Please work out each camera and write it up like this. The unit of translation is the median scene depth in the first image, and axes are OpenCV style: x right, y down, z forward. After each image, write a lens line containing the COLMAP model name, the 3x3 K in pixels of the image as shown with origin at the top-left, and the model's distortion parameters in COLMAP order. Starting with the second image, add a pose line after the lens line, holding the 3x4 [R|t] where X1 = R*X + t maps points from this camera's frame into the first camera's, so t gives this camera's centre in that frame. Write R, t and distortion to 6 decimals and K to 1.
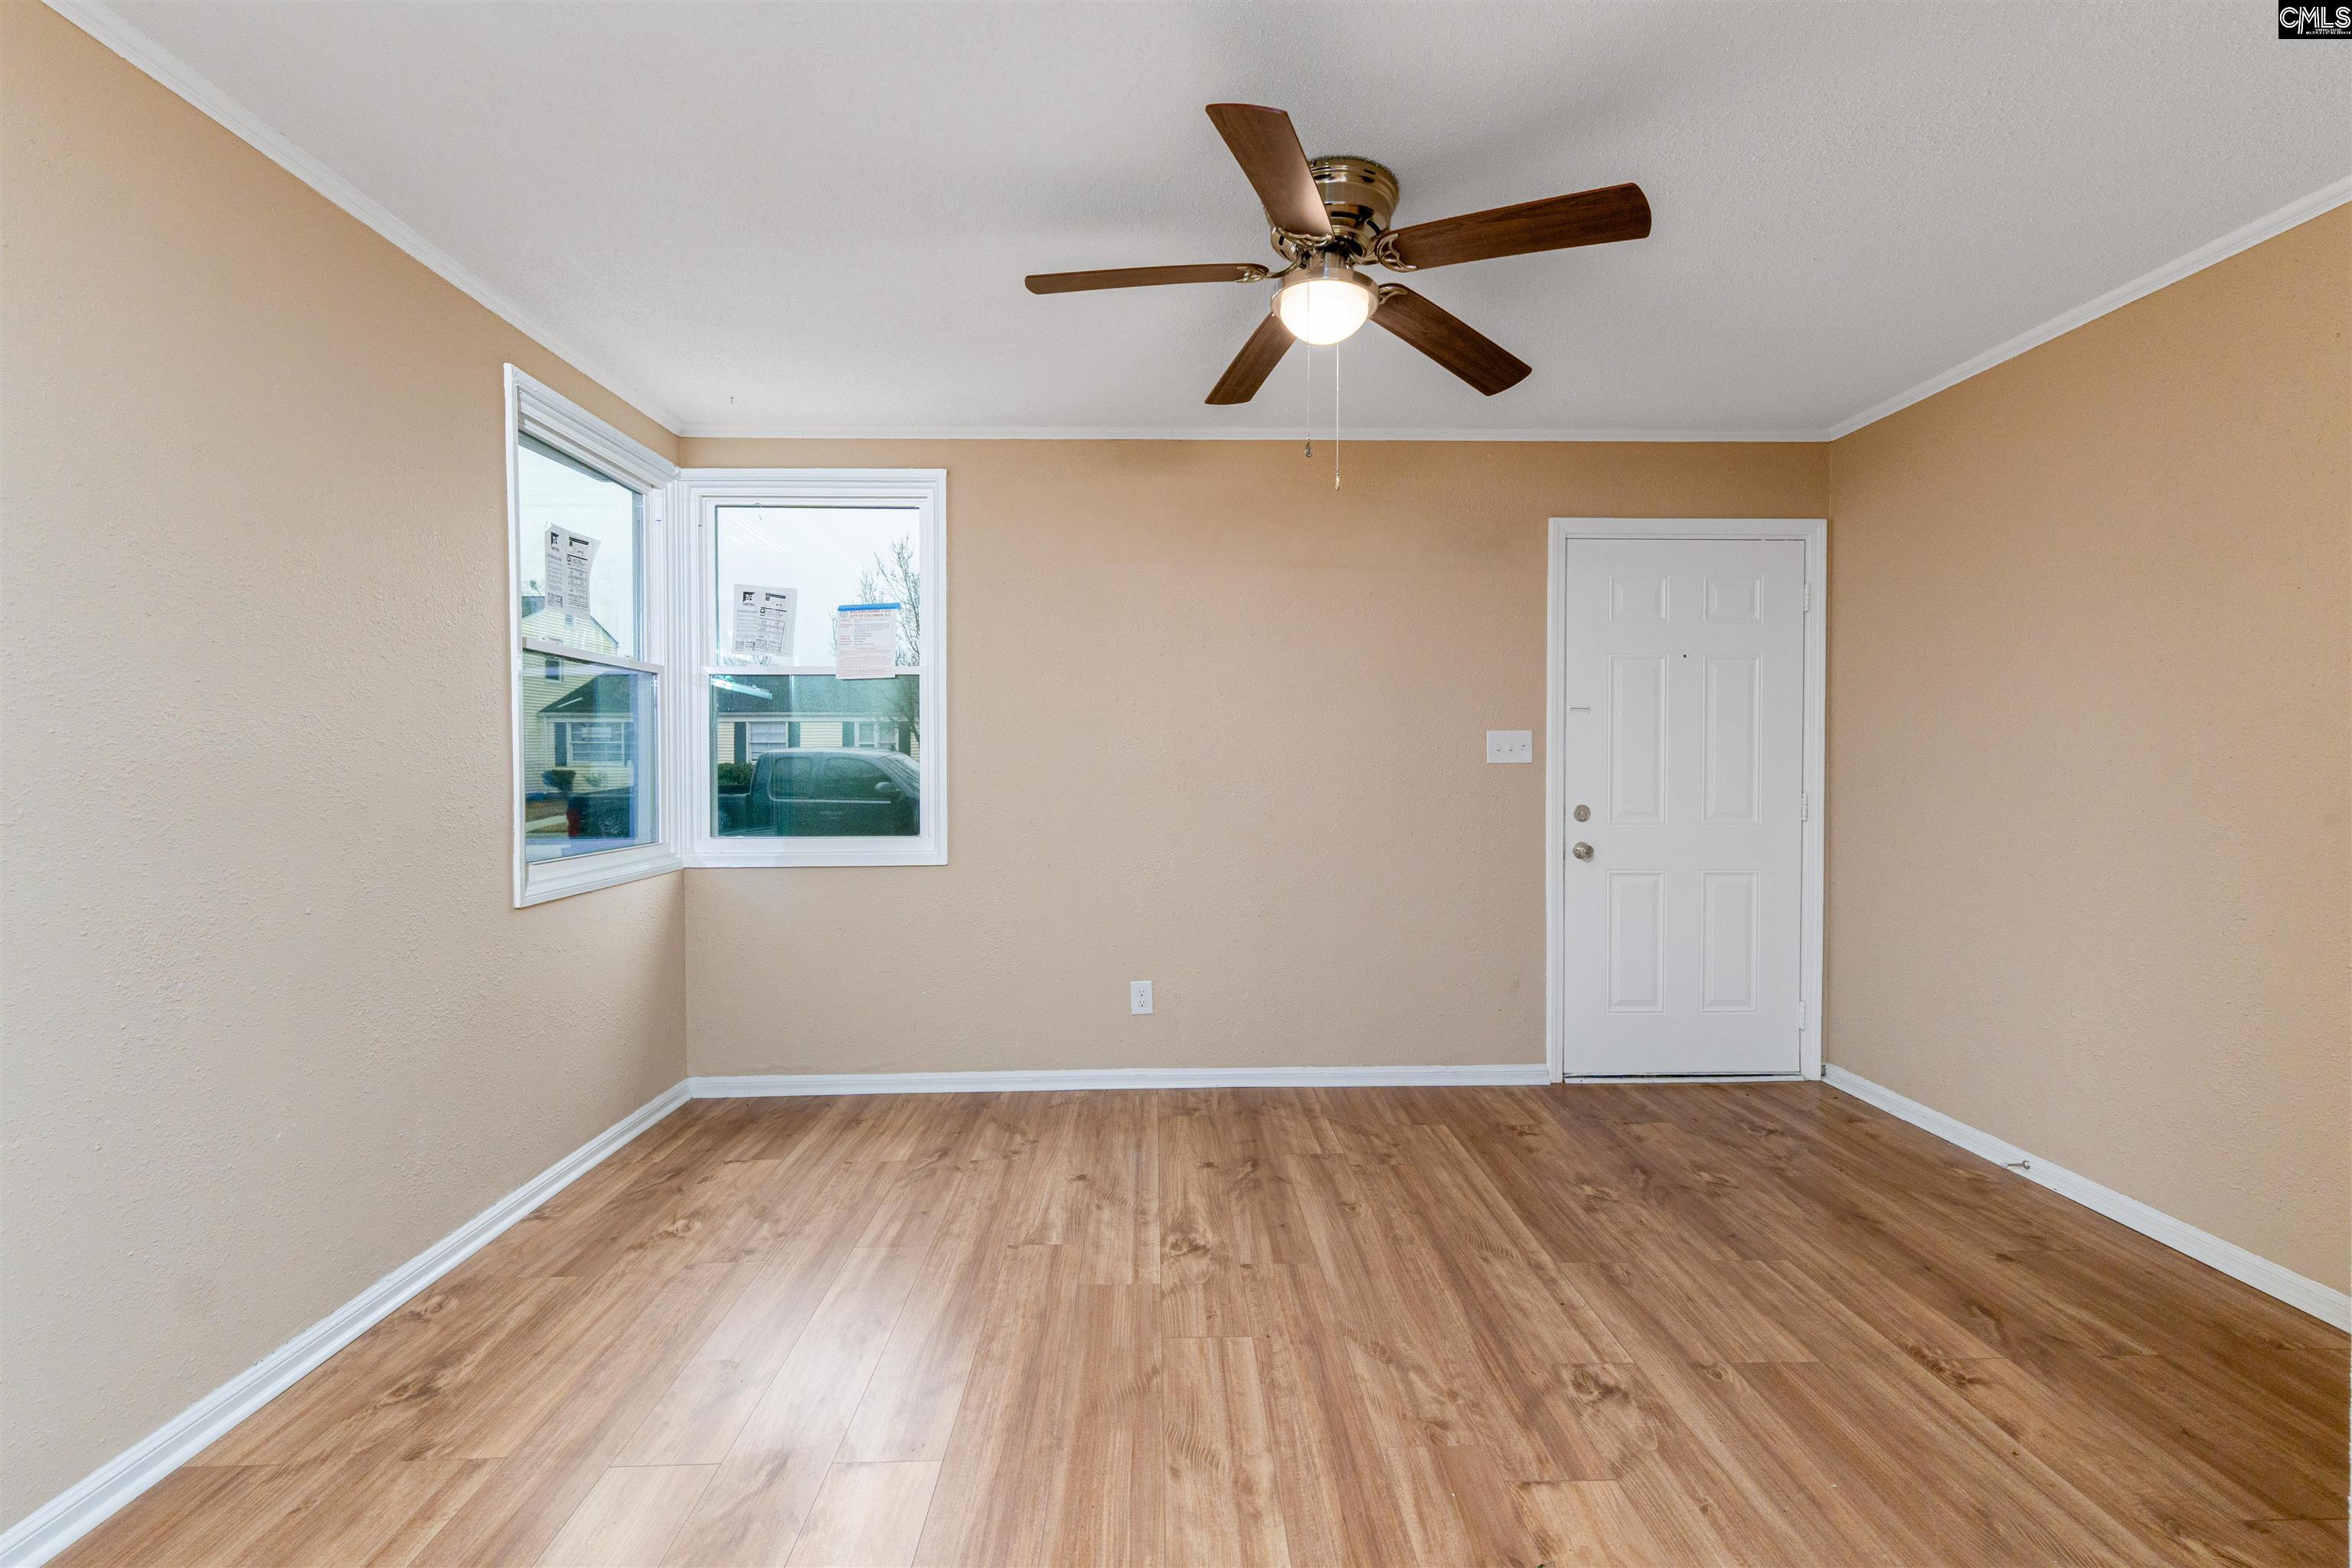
lens RADIAL K [[1001.2, 0, 1178.0], [0, 1001.2, 758.5], [0, 0, 1]] dist [0.001886, 0.000530]
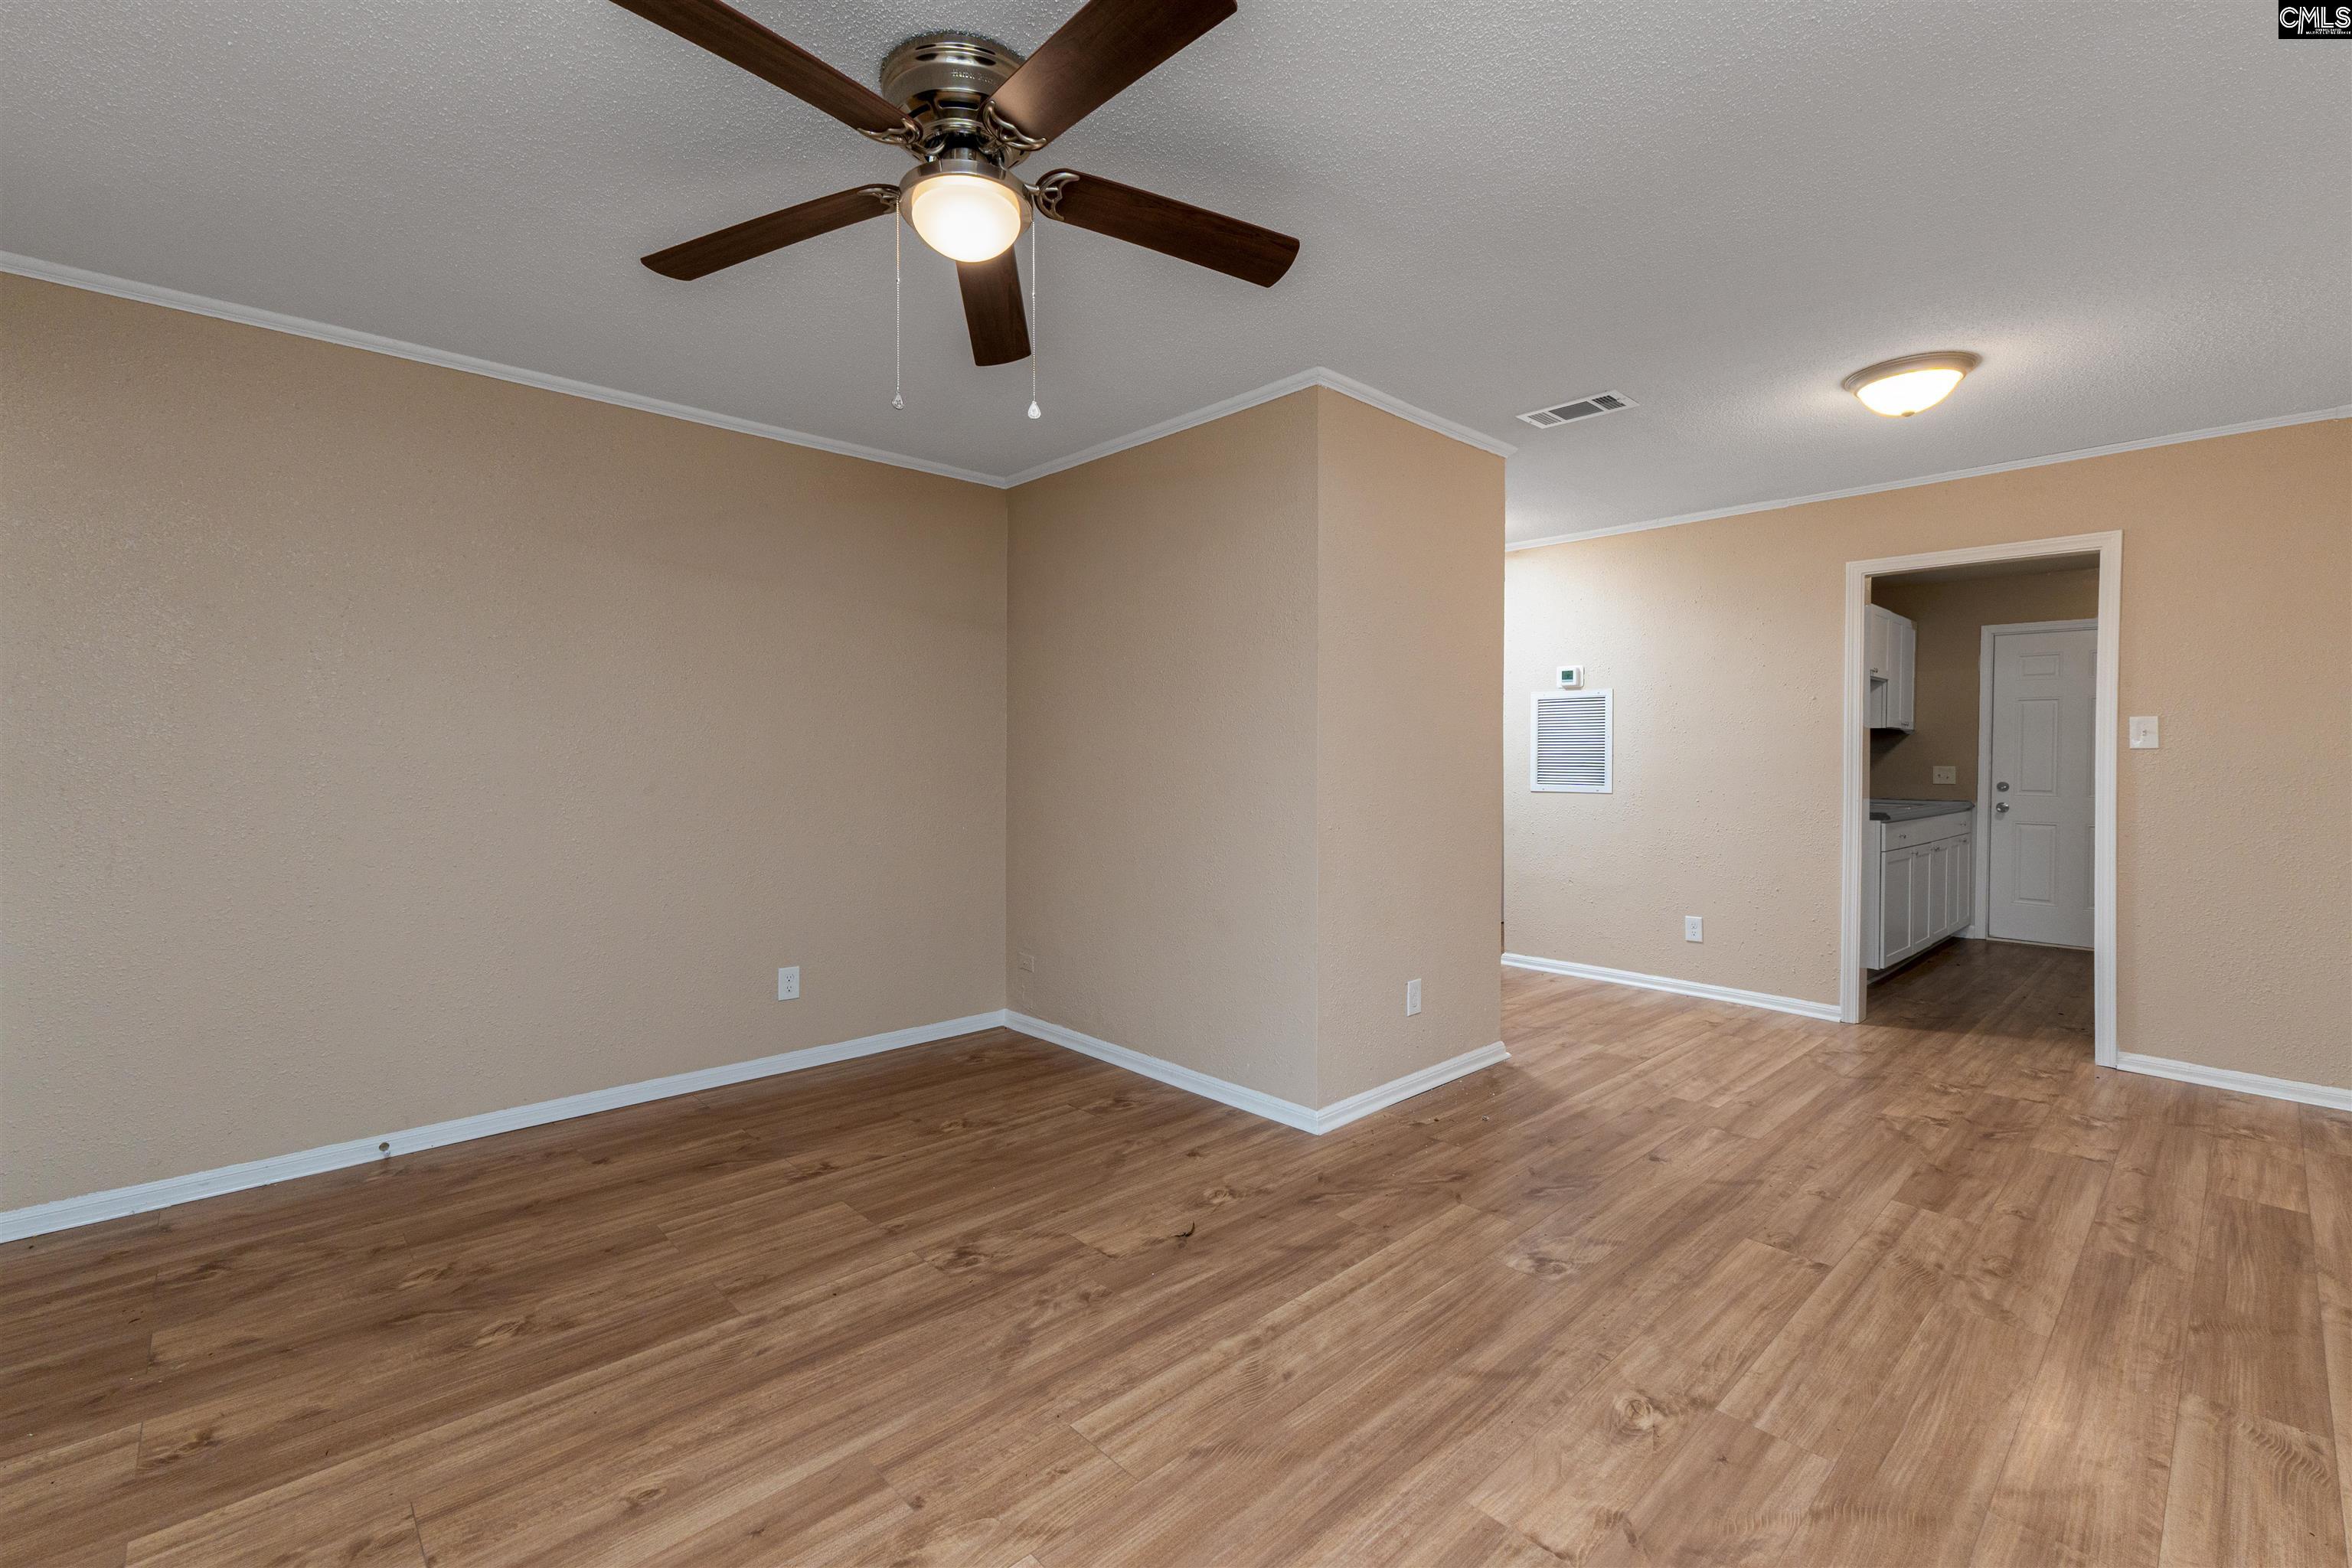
lens RADIAL K [[1001.2, 0, 1178.0], [0, 1001.2, 758.5], [0, 0, 1]] dist [0.001886, 0.000530]
pose [[-0.665854, -0.003951, 0.746072, -0.596111], [-0.001534, 0.999991, 0.003927, 0.010458], [-0.746081, 0.001470, -0.665854, 1.445929]]
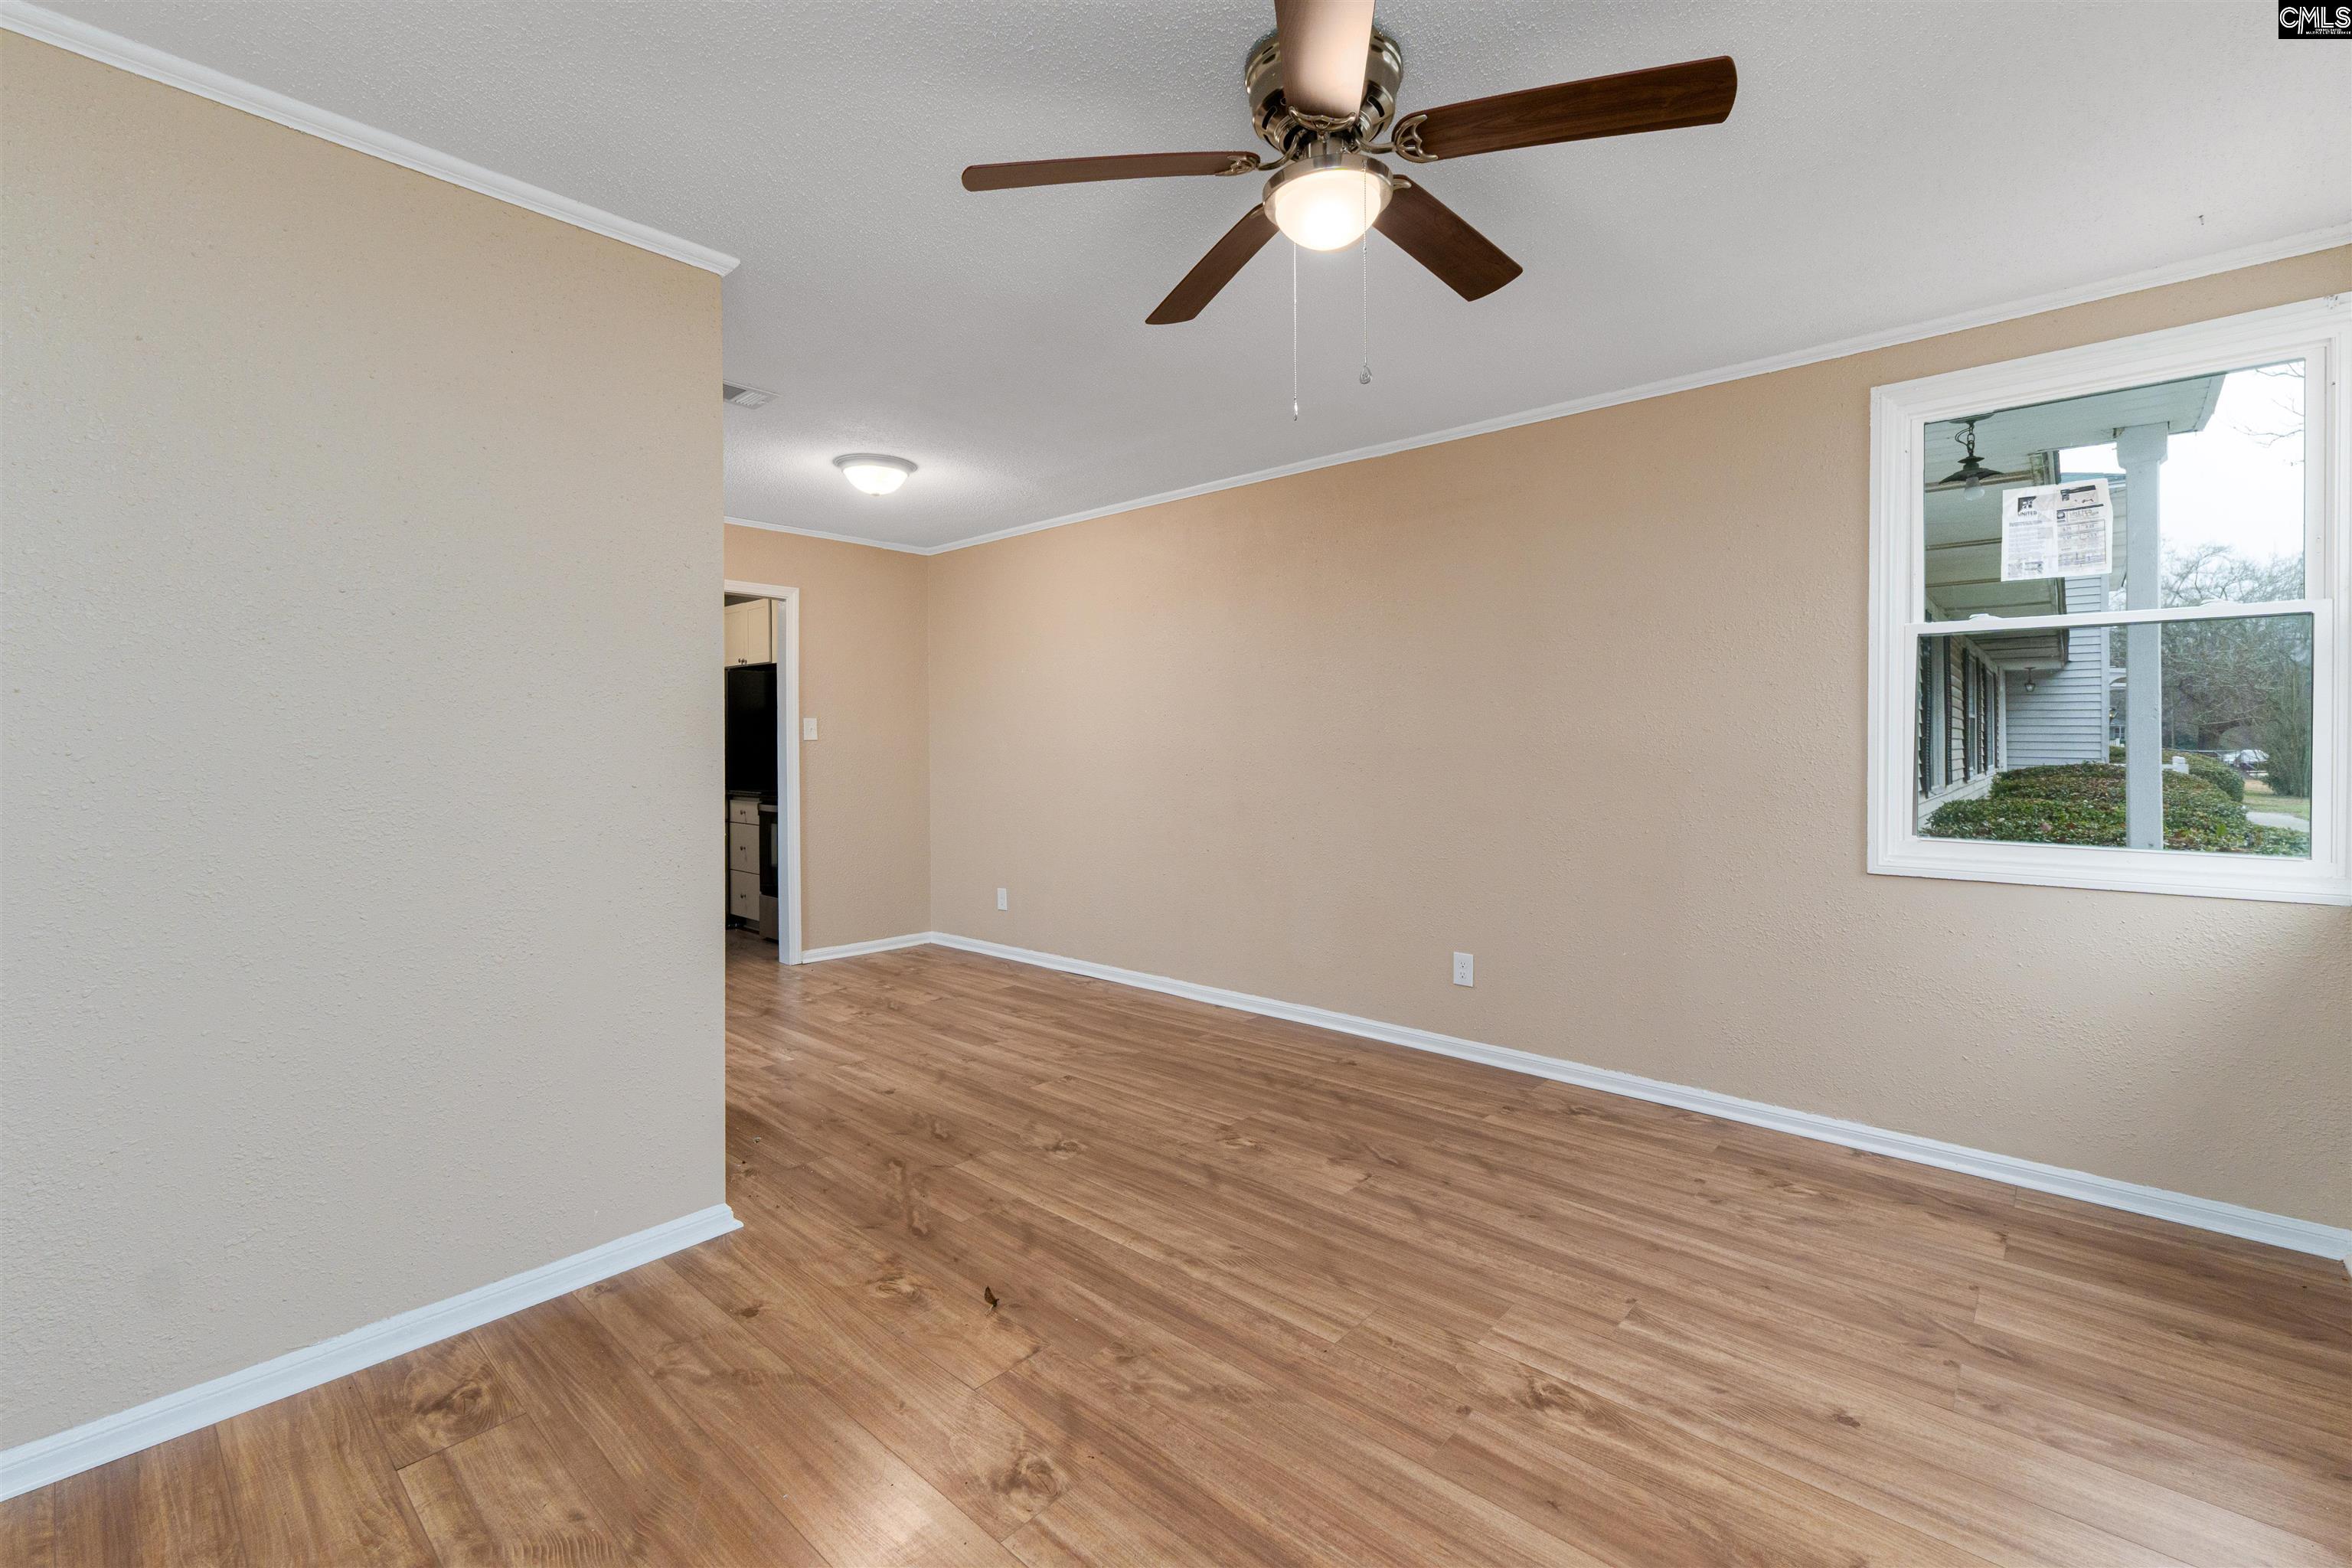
lens RADIAL K [[1001.2, 0, 1178.0], [0, 1001.2, 758.5], [0, 0, 1]] dist [0.001886, 0.000530]
pose [[-0.688751, 0.015540, -0.724832, 0.839621], [0.005218, 0.999851, 0.016478, -0.002254], [0.724979, 0.007567, -0.688729, 1.500418]]
